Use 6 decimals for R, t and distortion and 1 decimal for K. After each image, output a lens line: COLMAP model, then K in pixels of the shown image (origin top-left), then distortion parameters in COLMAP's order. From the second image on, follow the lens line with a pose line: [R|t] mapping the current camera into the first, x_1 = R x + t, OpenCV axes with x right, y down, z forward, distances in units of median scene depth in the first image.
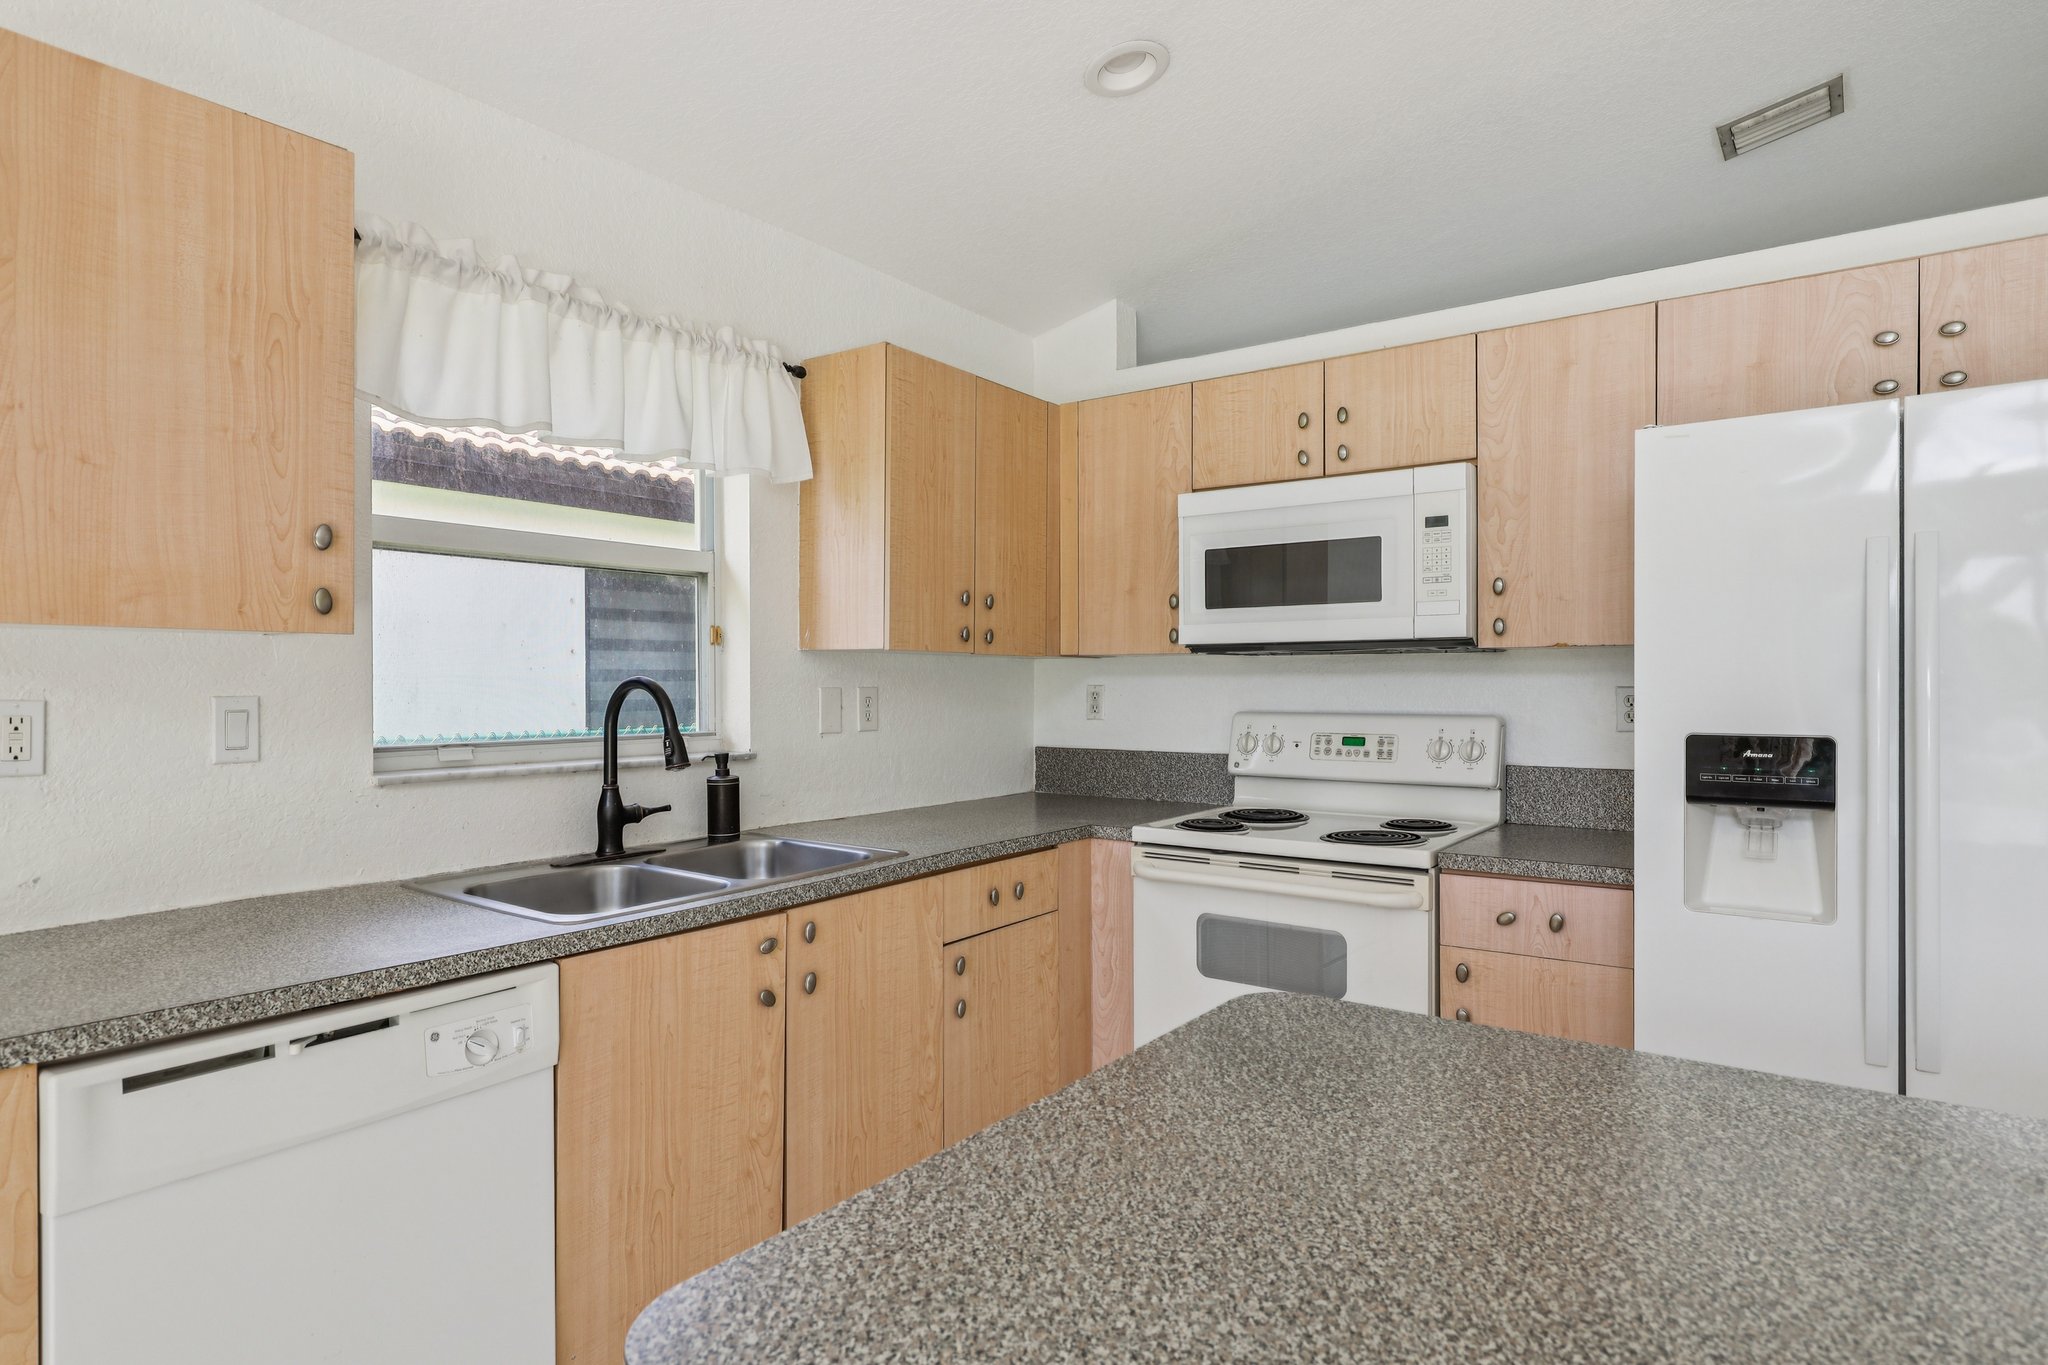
lens RADIAL K [[1102.0, 0, 1019.9], [0, 1102.0, 686.5], [0, 0, 1]] dist [0.003546, -0.000599]
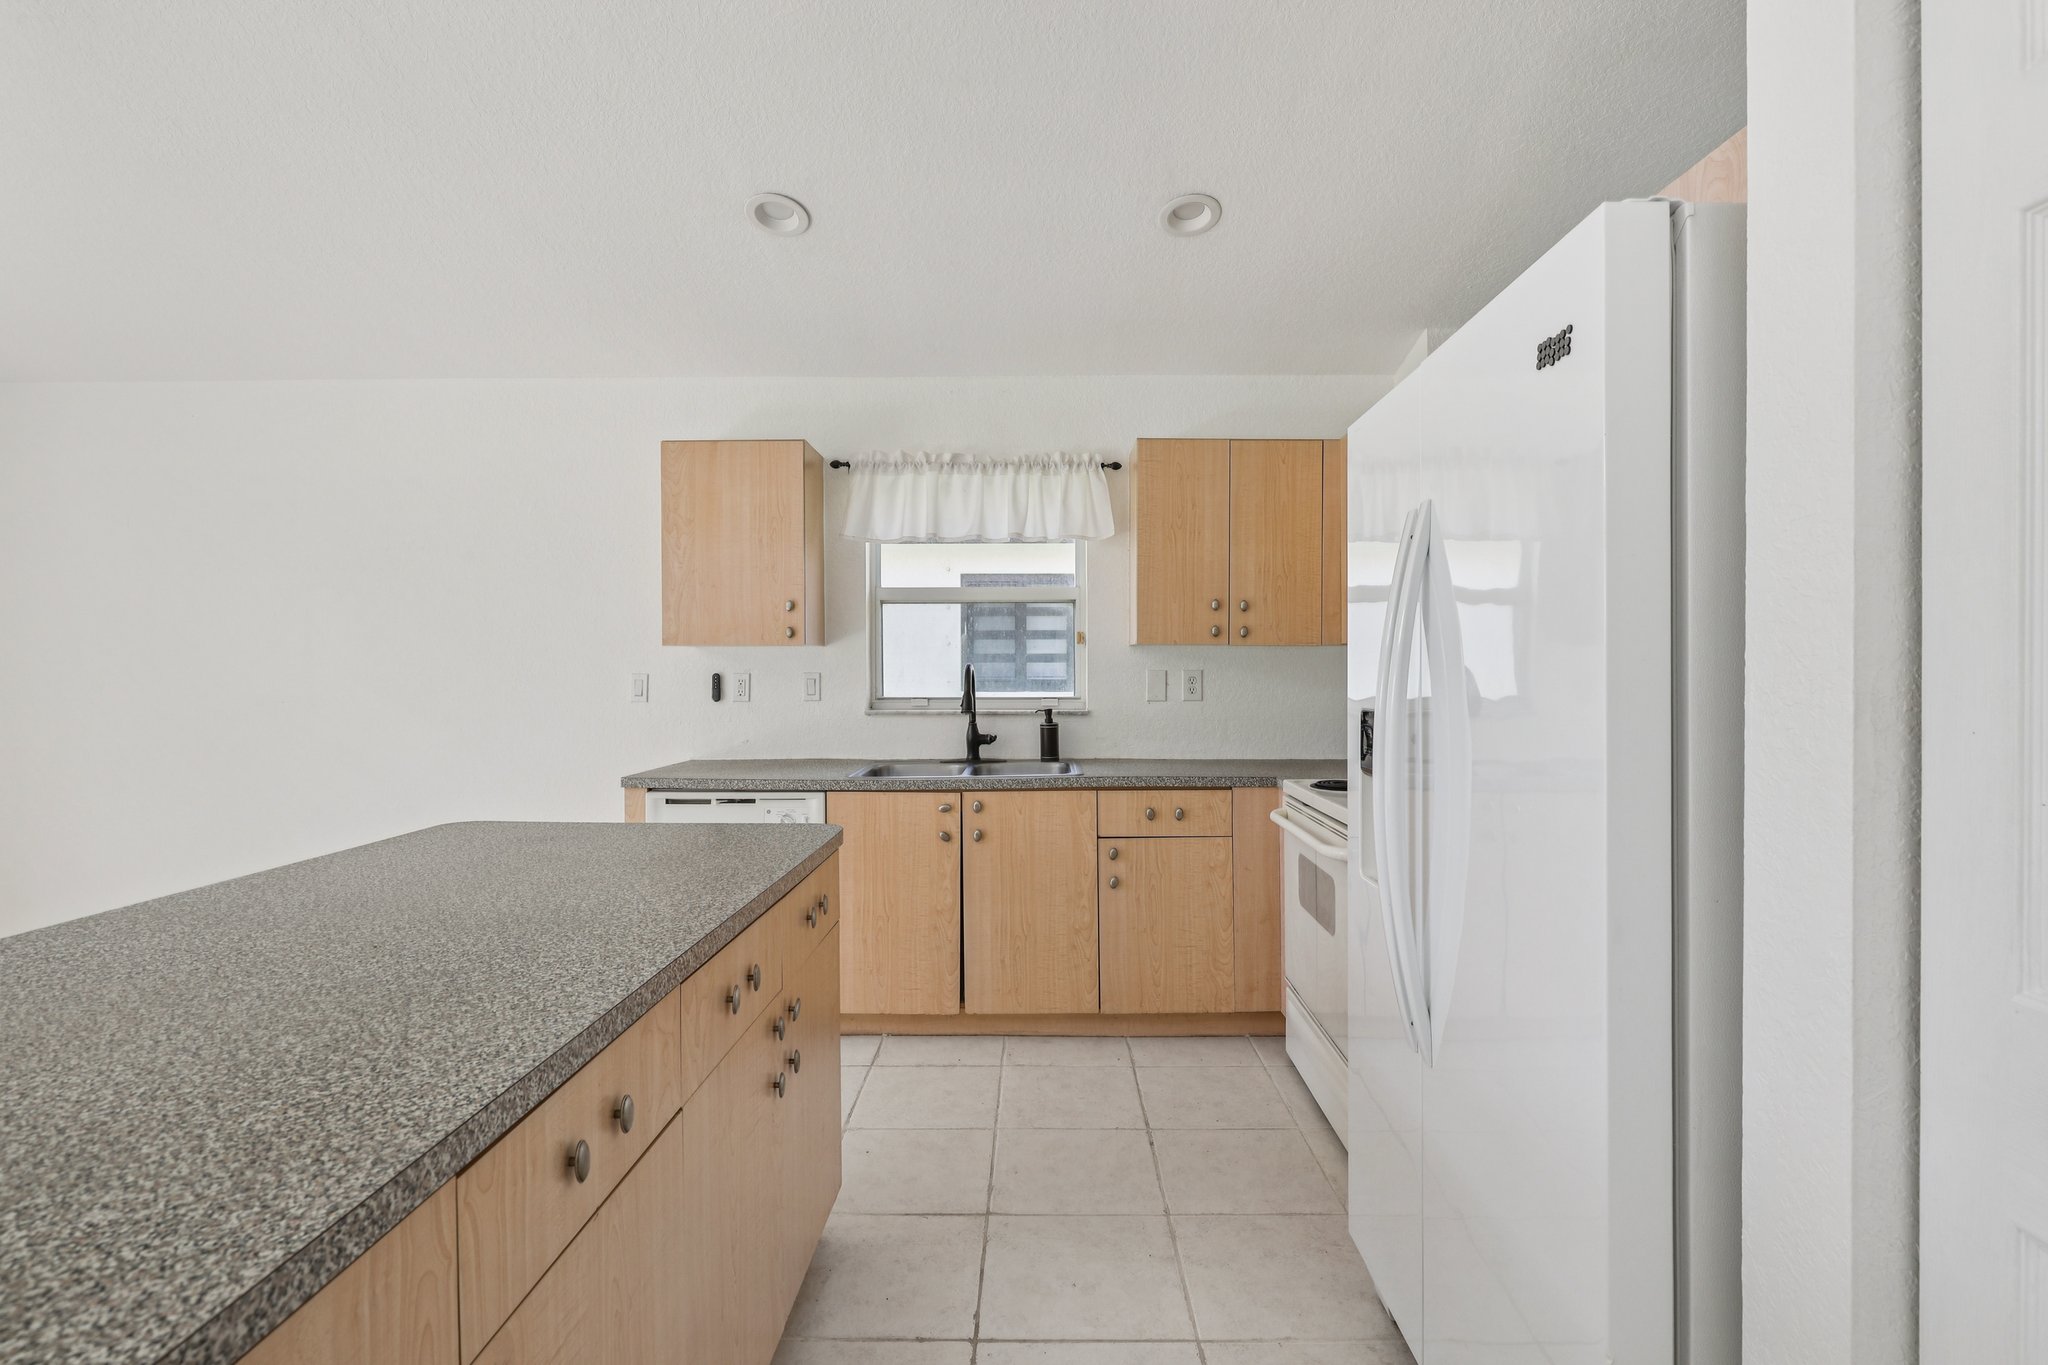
lens RADIAL K [[918.3, 0, 1025.4], [0, 918.3, 674.6], [0, 0, 1]] dist [0.001901, 0.000143]
pose [[0.587436, 0.003166, -0.809264, 0.889729], [-0.002480, 0.999995, 0.002112, 0.005842], [0.809267, 0.000766, 0.587441, 0.165007]]
